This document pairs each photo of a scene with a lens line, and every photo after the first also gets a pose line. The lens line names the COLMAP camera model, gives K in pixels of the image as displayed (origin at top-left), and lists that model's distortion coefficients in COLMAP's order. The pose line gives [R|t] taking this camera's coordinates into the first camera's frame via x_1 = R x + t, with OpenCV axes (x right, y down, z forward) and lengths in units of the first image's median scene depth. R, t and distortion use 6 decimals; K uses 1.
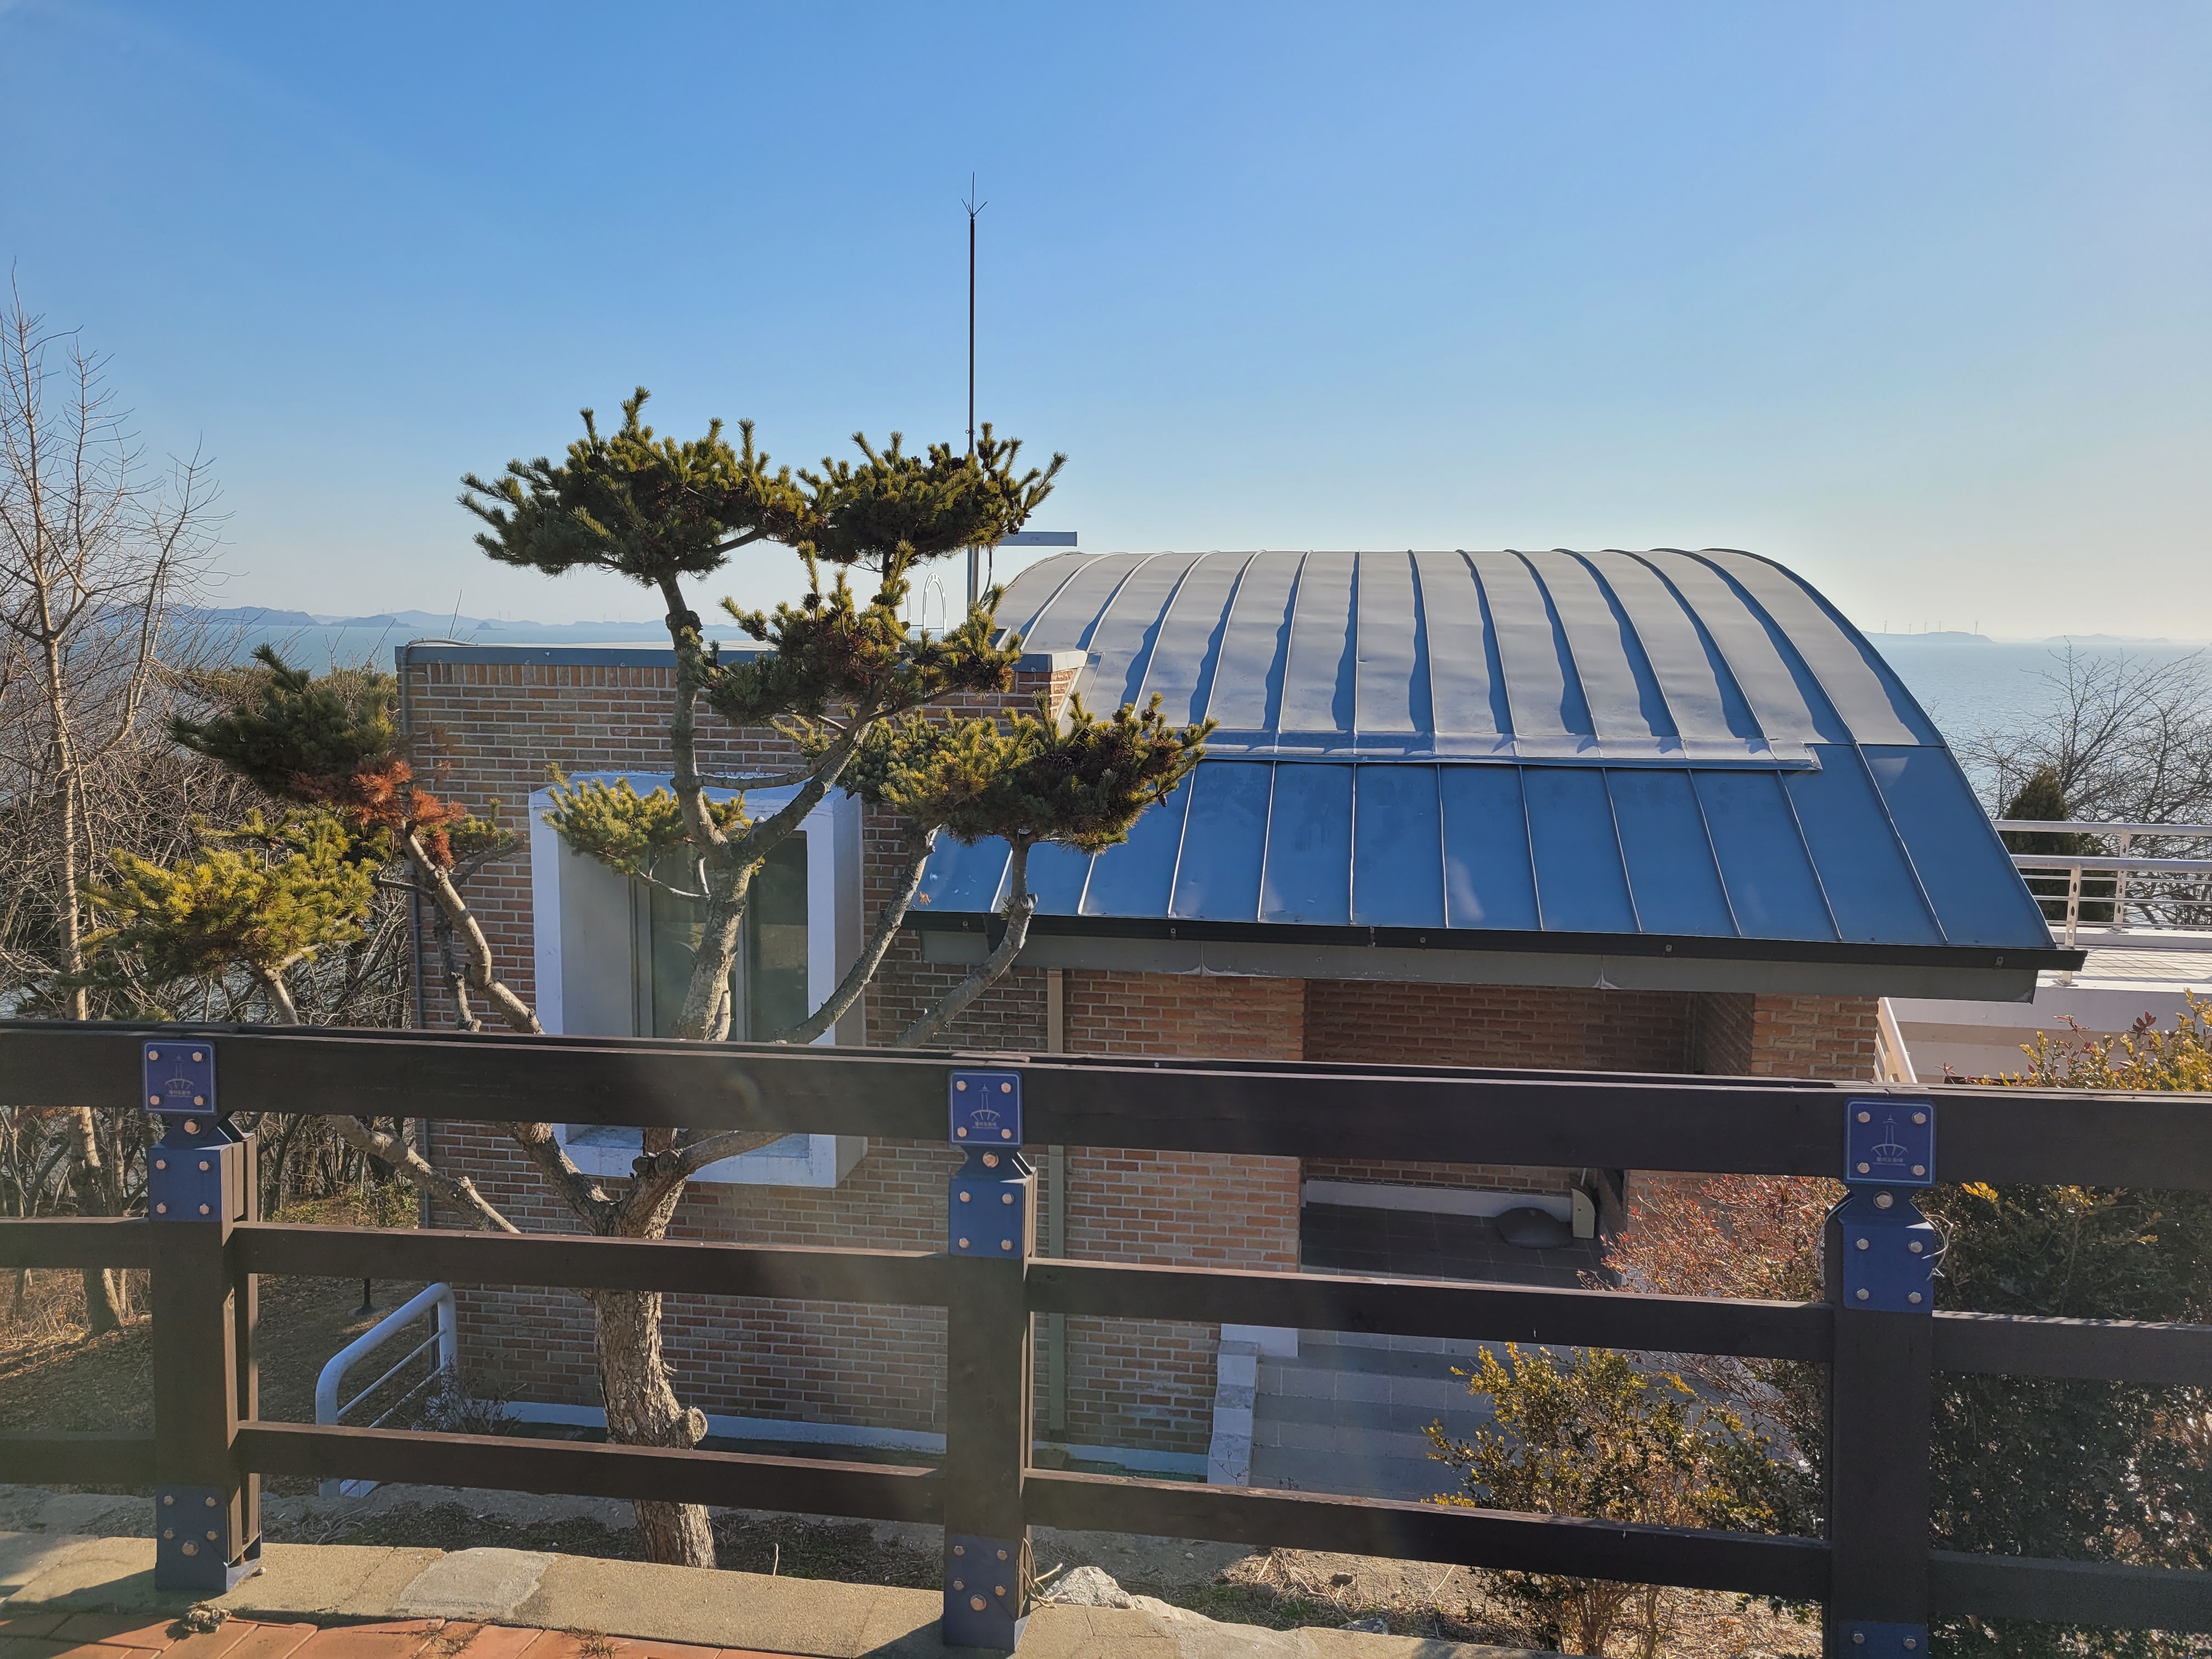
lens RADIAL K [[1605.7, 0, 1106.0], [0, 1605.7, 829.5], [0, 0, 1]] dist [-0.001265, -0.000518]
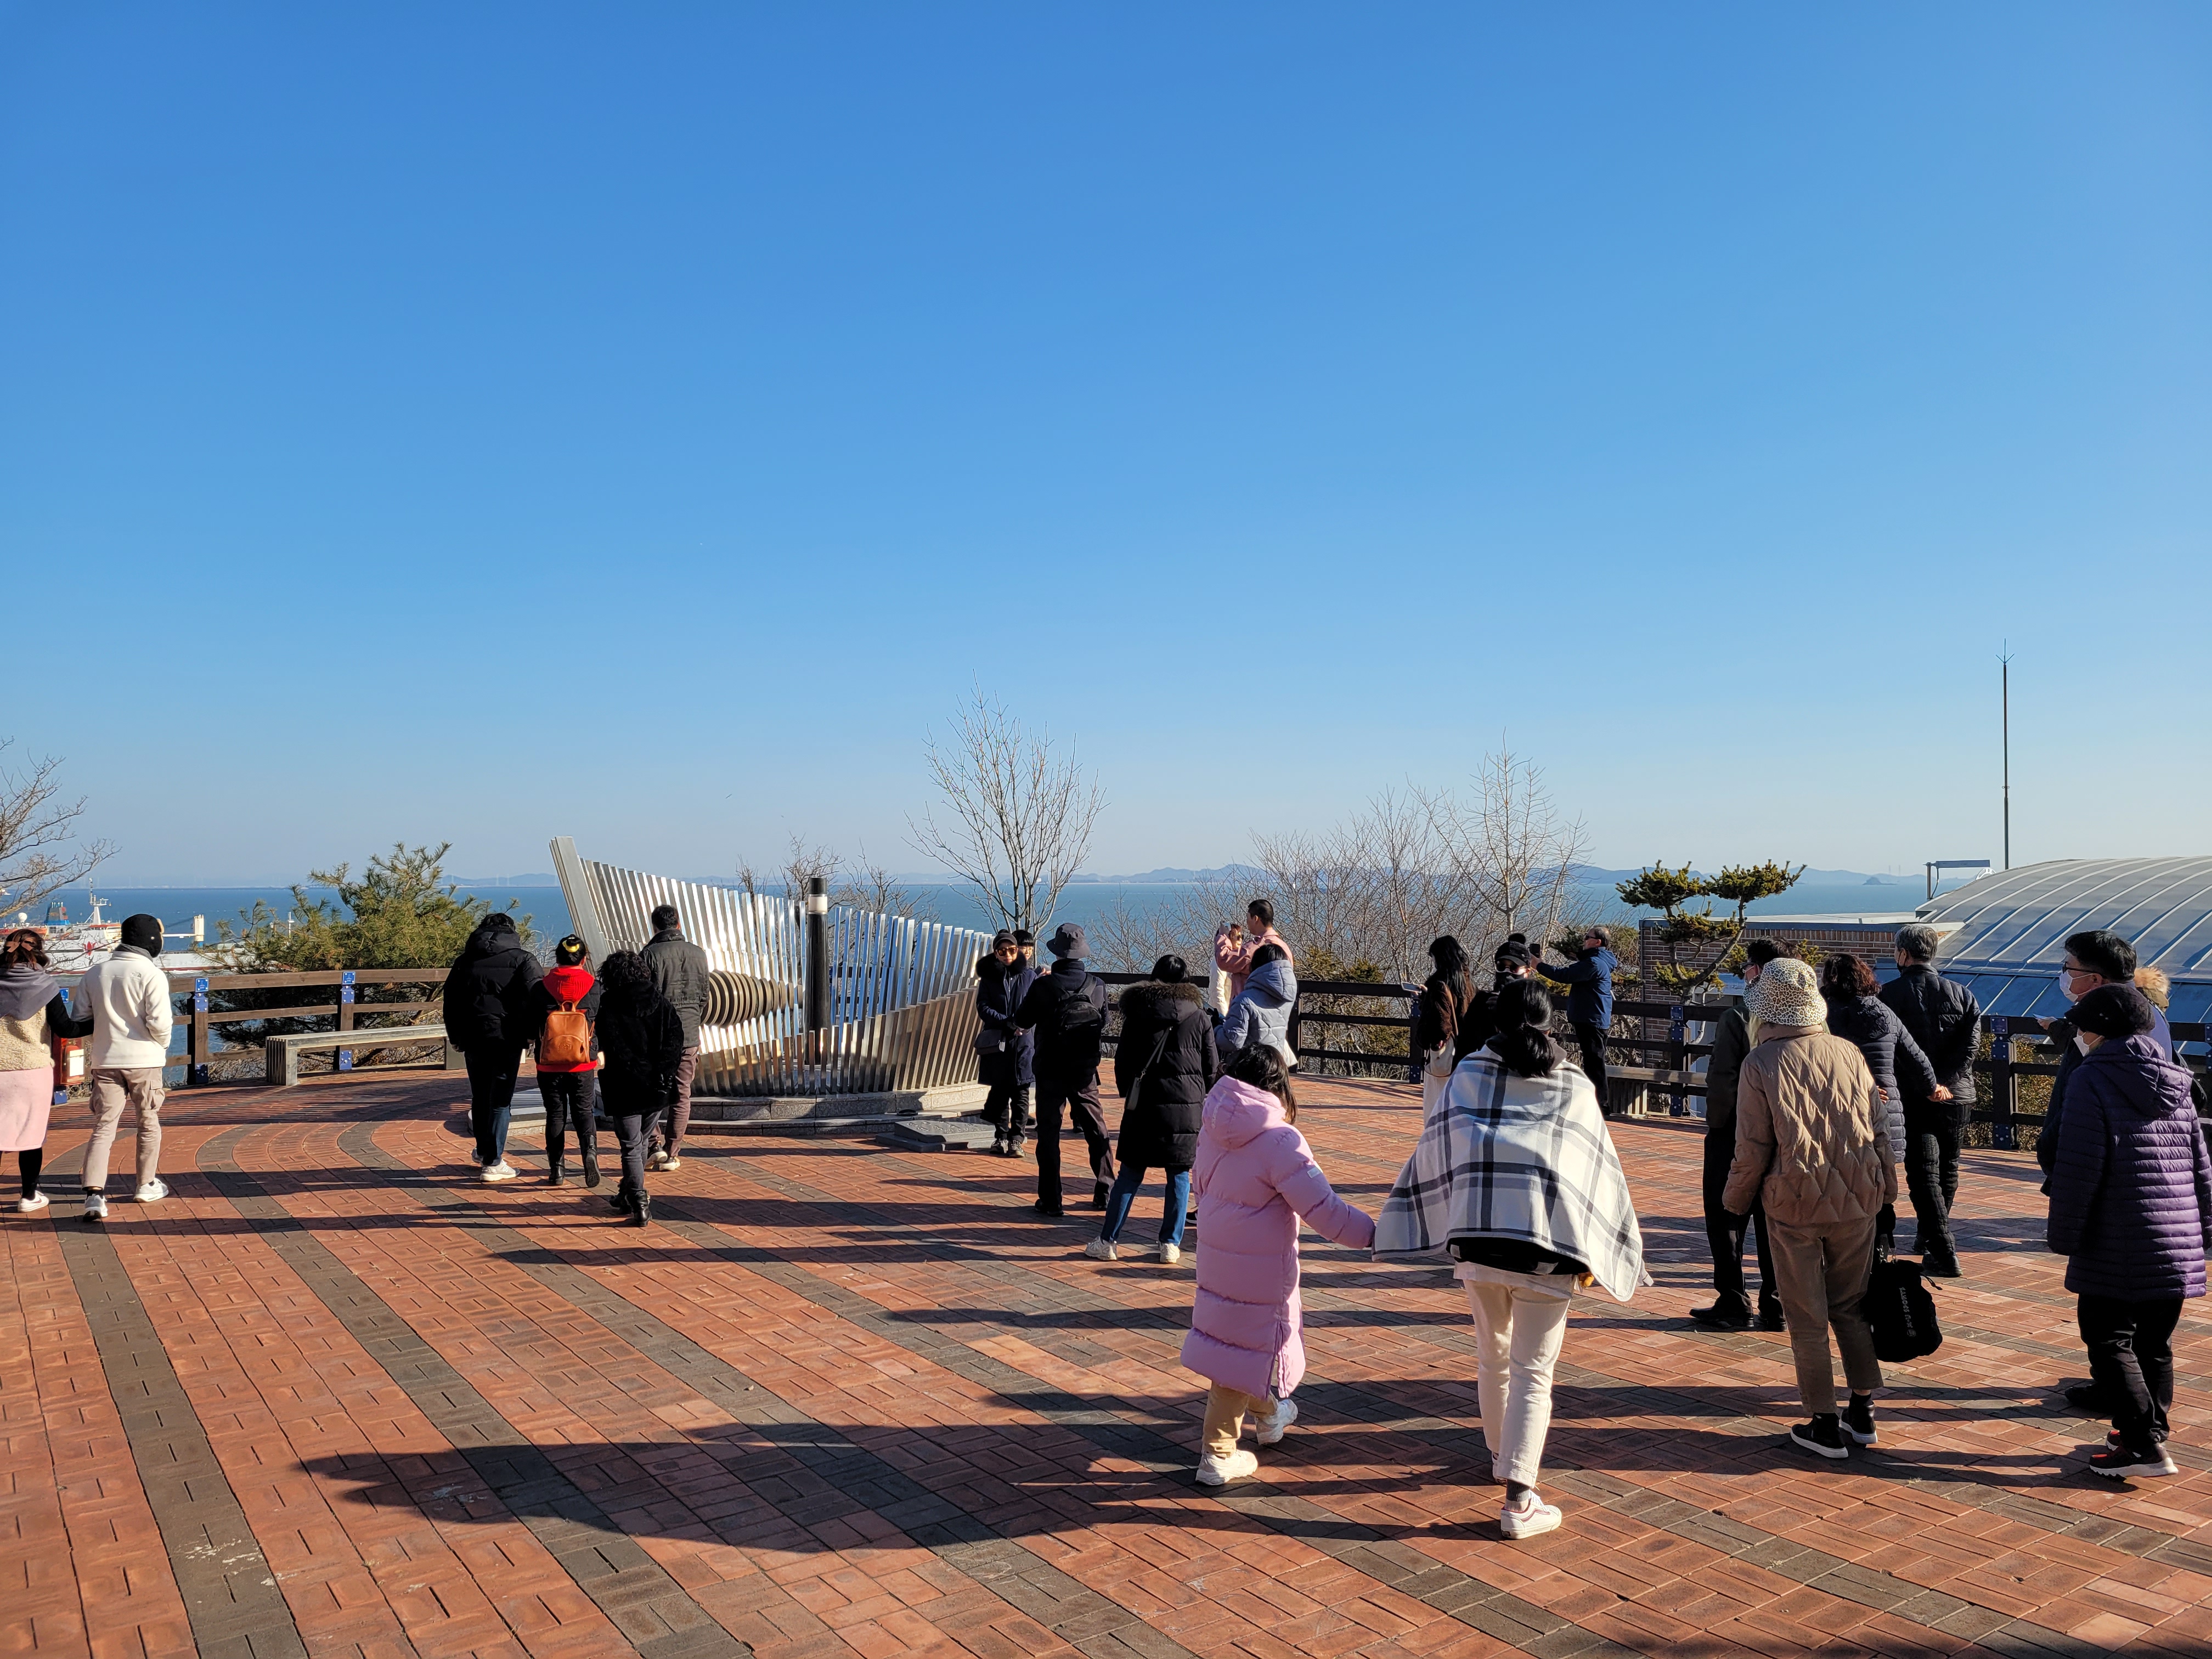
lens RADIAL K [[1605.7, 0, 1106.0], [0, 1605.7, 829.5], [0, 0, 1]] dist [-0.001265, -0.000518]
pose [[0.688911, -0.041765, -0.723642, 1.524801], [-0.074296, 0.989012, -0.127811, 0.246895], [0.721029, 0.141814, 0.678238, -2.511453]]
